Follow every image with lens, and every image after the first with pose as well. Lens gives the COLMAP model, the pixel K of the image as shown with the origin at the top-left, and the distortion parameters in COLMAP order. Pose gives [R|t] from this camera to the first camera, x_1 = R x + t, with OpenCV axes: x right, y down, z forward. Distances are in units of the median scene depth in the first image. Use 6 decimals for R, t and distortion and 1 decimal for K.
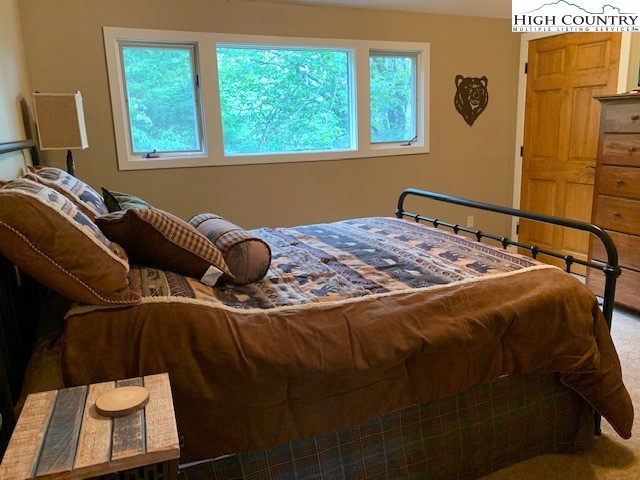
lens RADIAL K [[490.1, 0, 329.3], [0, 490.1, 232.6], [0, 0, 1]] dist [0.046862, -0.057680]
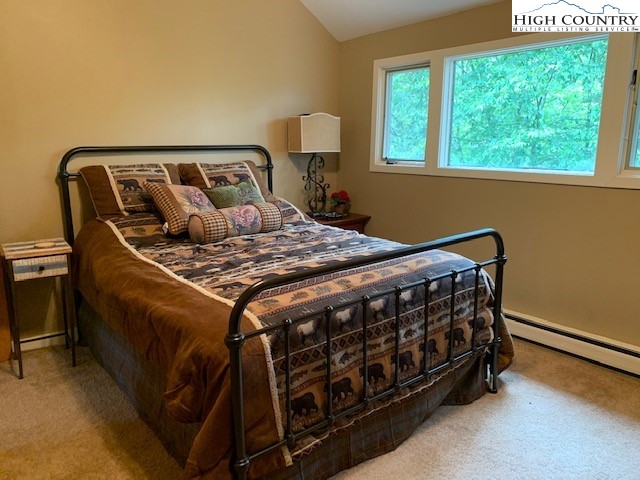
lens RADIAL K [[490.1, 0, 321.2], [0, 490.1, 237.8], [0, 0, 1]] dist [0.046862, -0.057680]
pose [[0.265000, 0.212029, -0.940648, 0.796297], [-0.216723, 0.963662, 0.156162, -0.135992], [0.939578, 0.162477, 0.301322, 0.544773]]
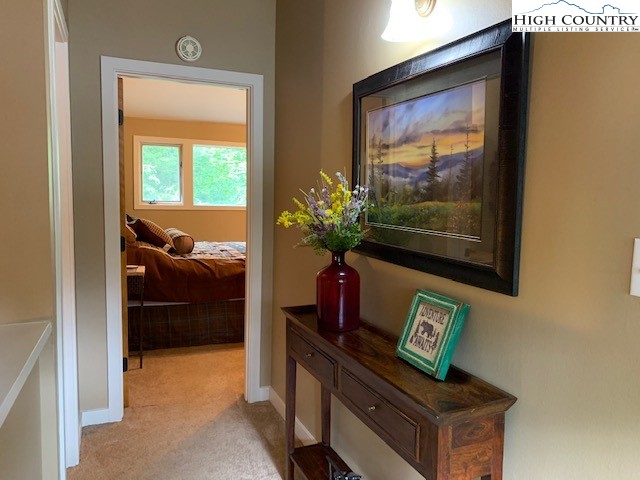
lens RADIAL K [[490.1, 0, 321.7], [0, 490.1, 239.6], [0, 0, 1]] dist [0.046862, -0.057680]
pose [[0.998539, 0.043444, -0.032123, 0.346643], [-0.046511, 0.993712, -0.101847, 0.142634], [0.027497, 0.103193, 0.994281, -0.828814]]
